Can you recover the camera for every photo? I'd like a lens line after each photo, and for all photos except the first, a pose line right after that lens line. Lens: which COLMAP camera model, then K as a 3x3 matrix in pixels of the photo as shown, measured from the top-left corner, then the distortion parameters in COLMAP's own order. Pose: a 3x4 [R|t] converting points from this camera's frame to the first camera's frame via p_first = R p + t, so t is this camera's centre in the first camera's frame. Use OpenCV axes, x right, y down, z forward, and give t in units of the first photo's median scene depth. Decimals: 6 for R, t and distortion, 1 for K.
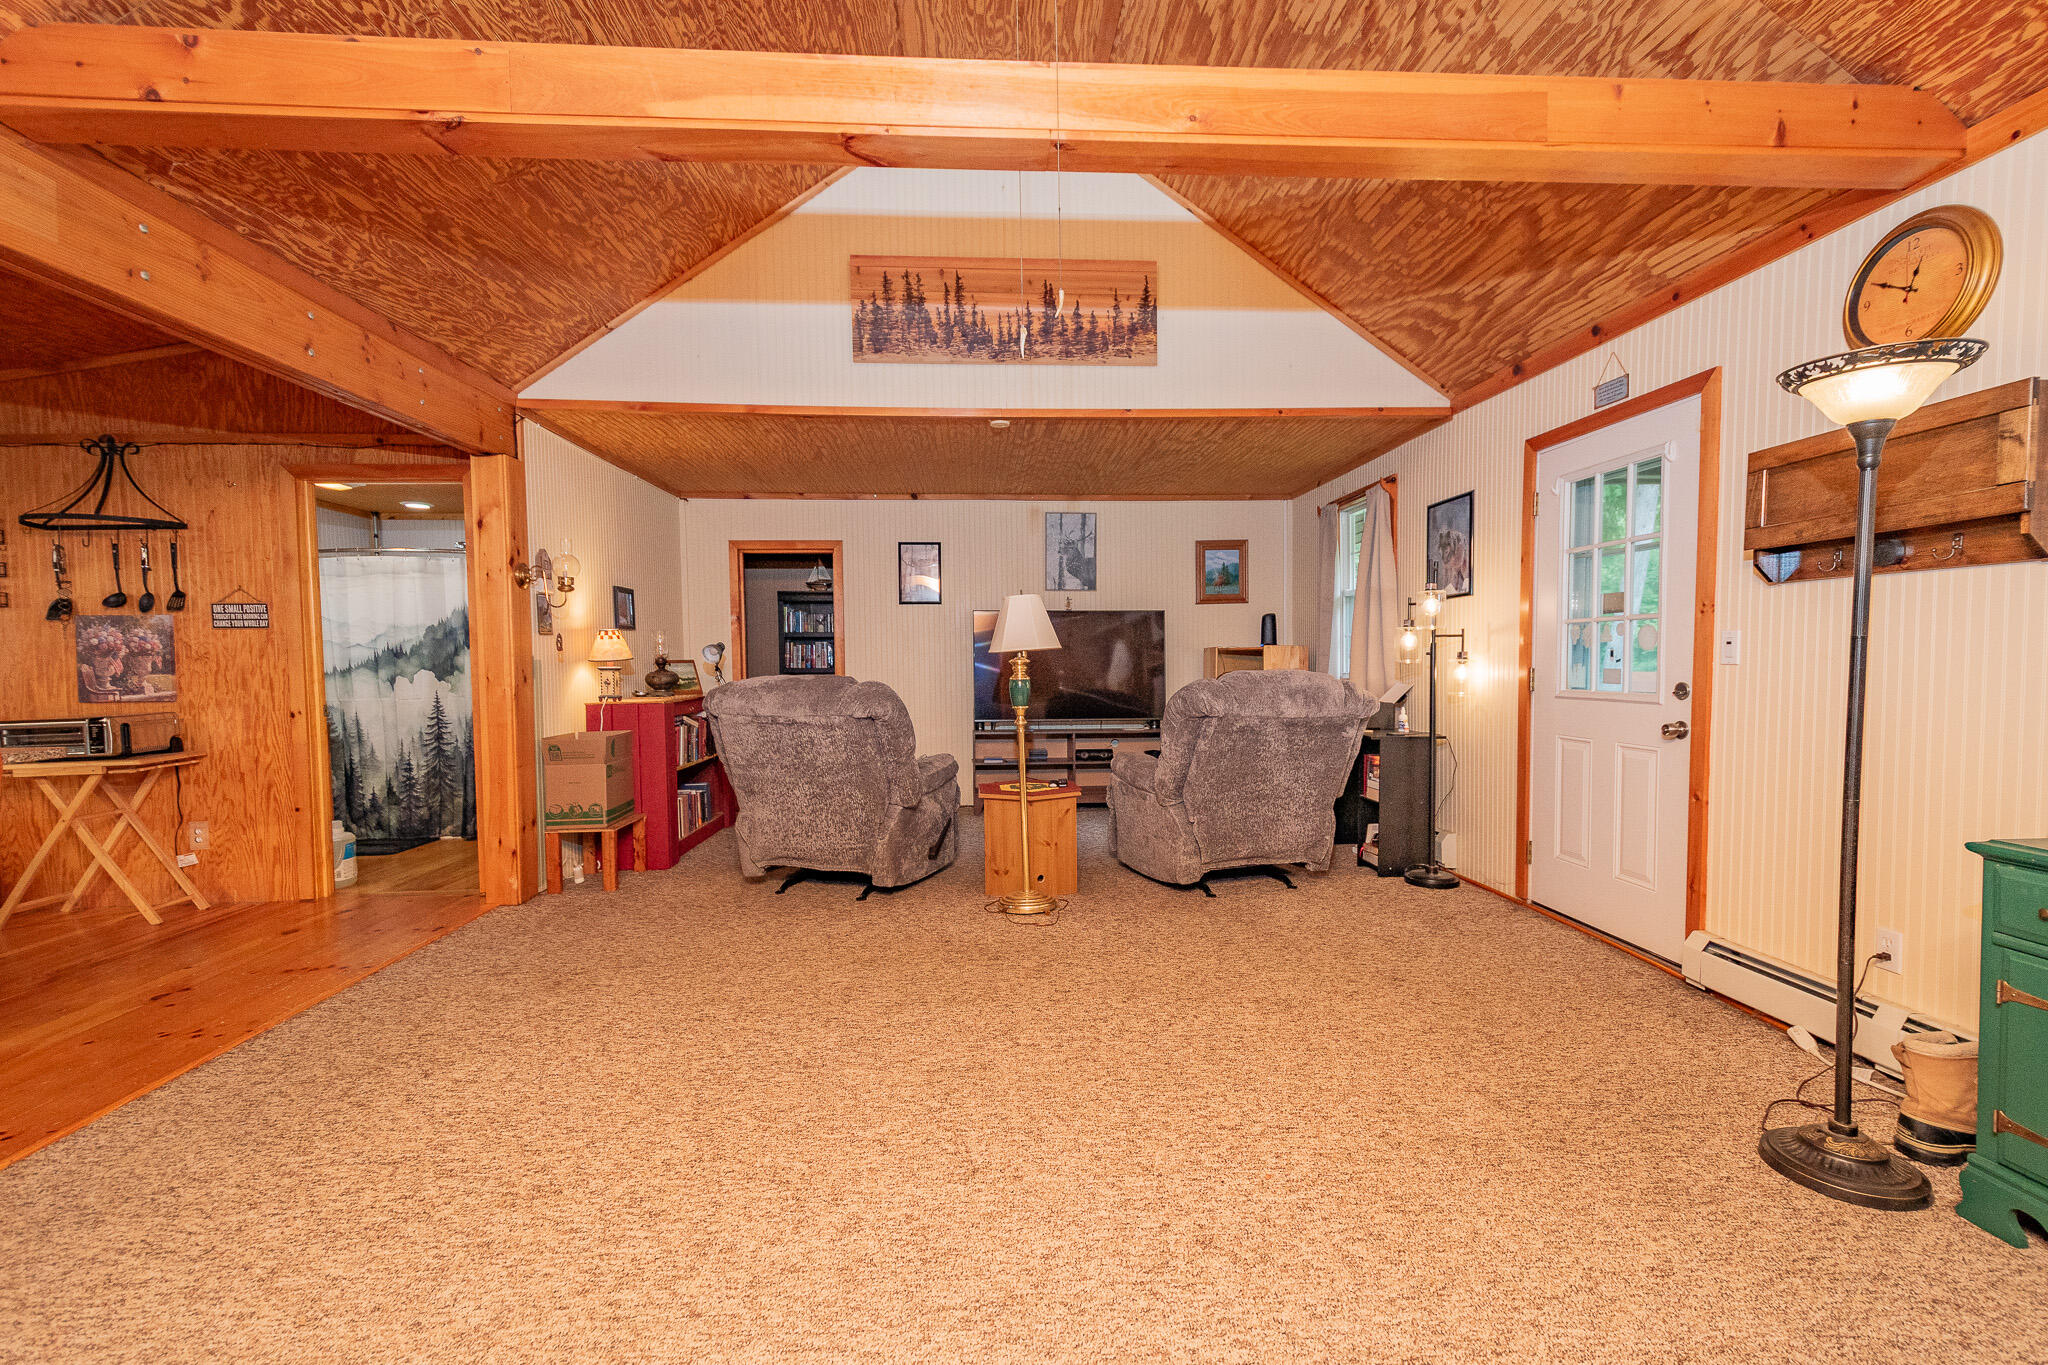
lens RADIAL K [[936.6, 0, 1031.7], [0, 936.6, 690.4], [0, 0, 1]] dist [0.010317, -0.000266]
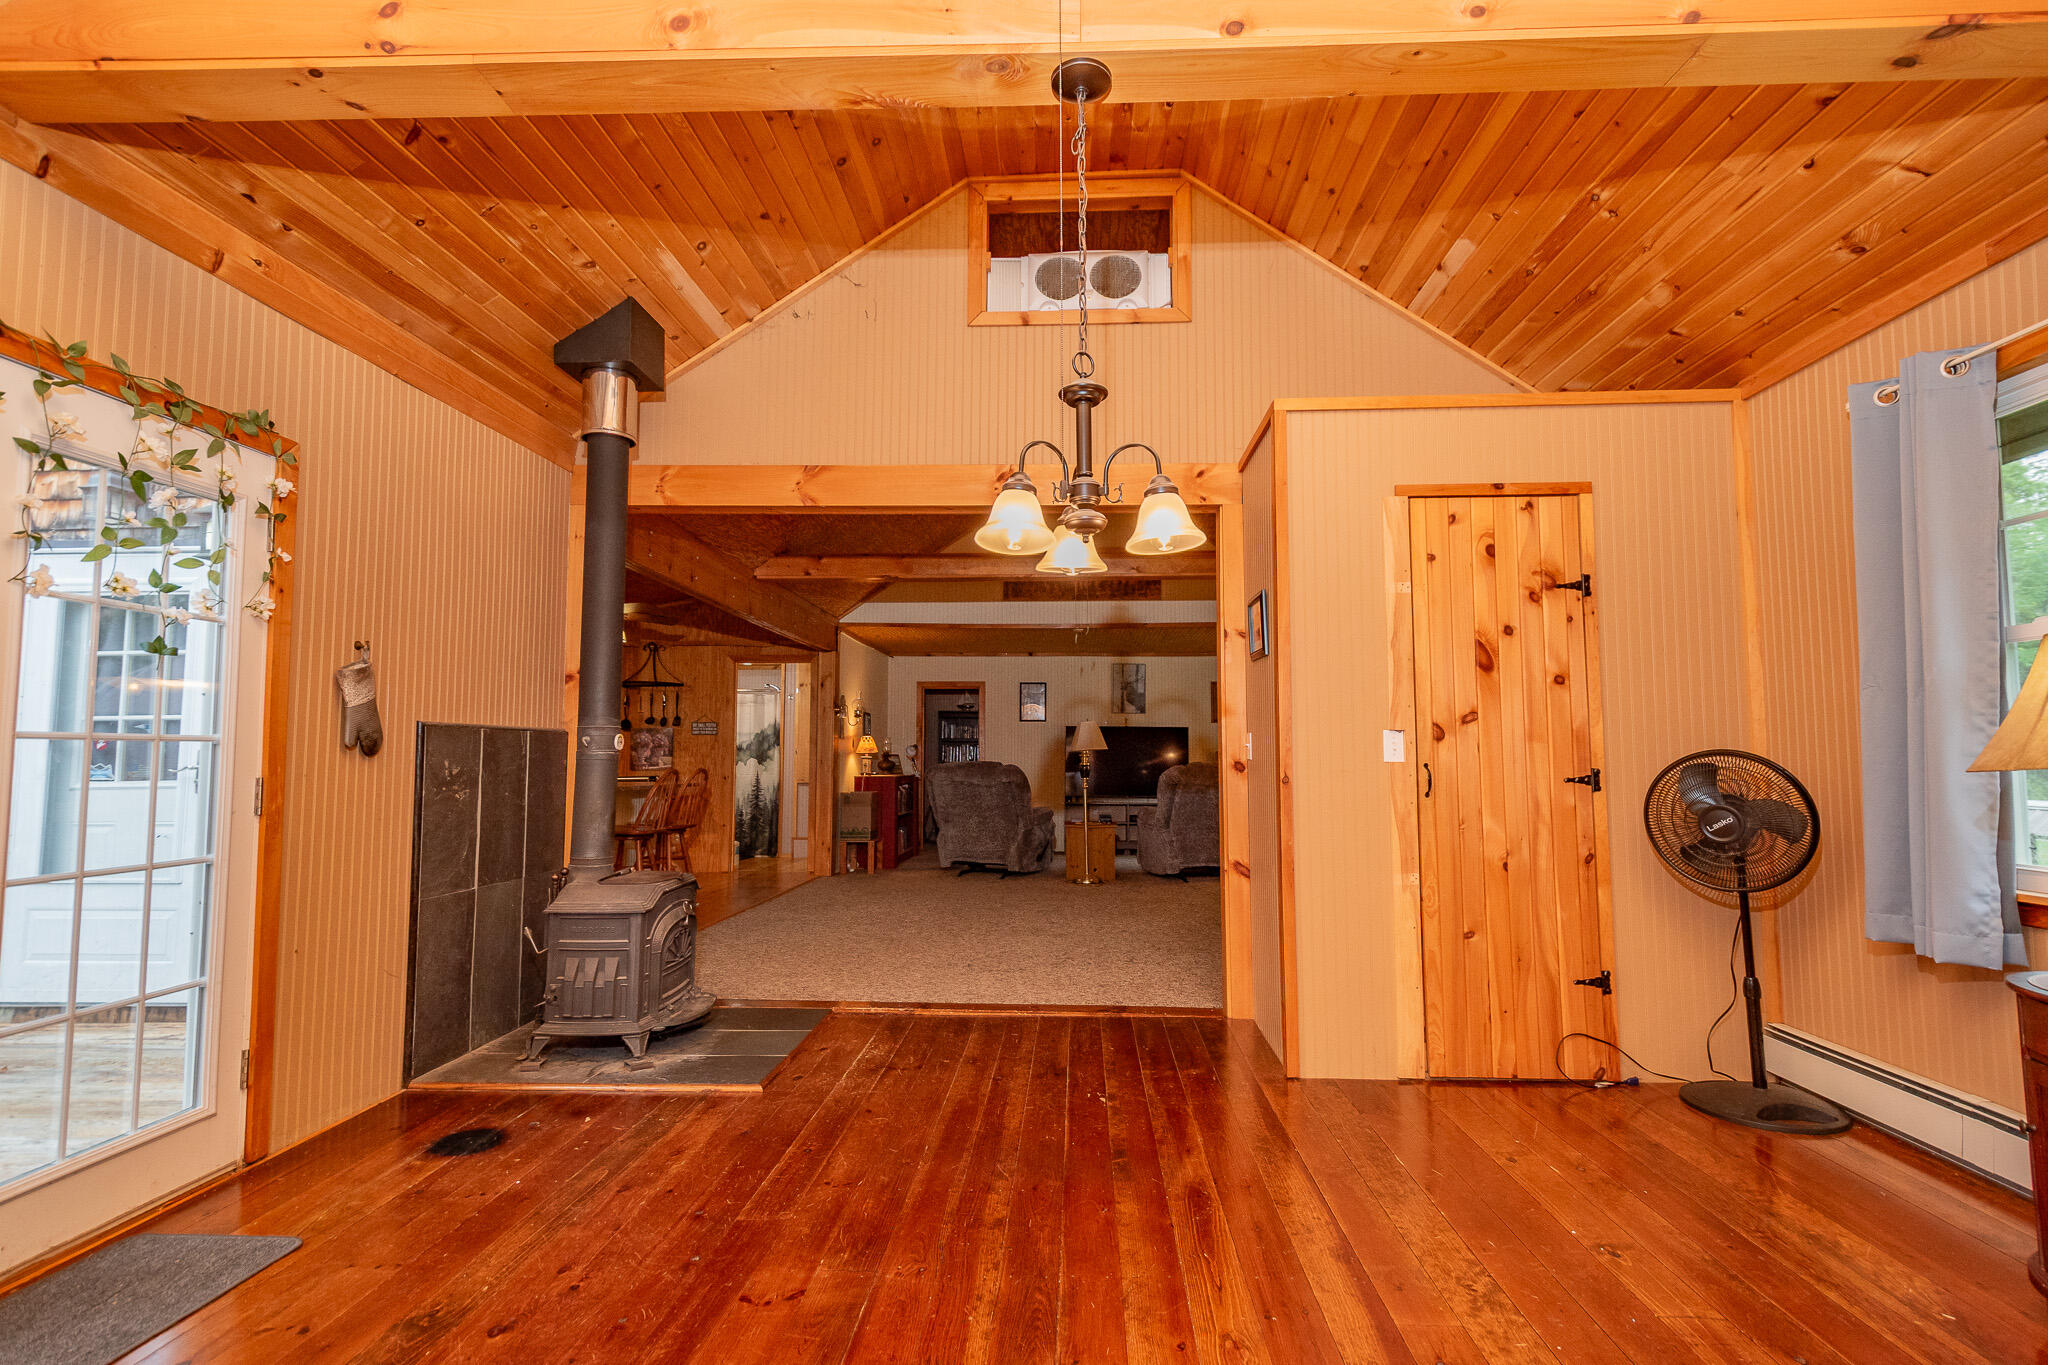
lens RADIAL K [[936.6, 0, 1031.7], [0, 936.6, 690.4], [0, 0, 1]] dist [0.010317, -0.000266]
pose [[0.993434, 0.004660, -0.114309, 0.088182], [-0.017357, 0.993743, -0.110335, 0.046003], [0.113079, 0.111595, 0.987299, -0.849491]]
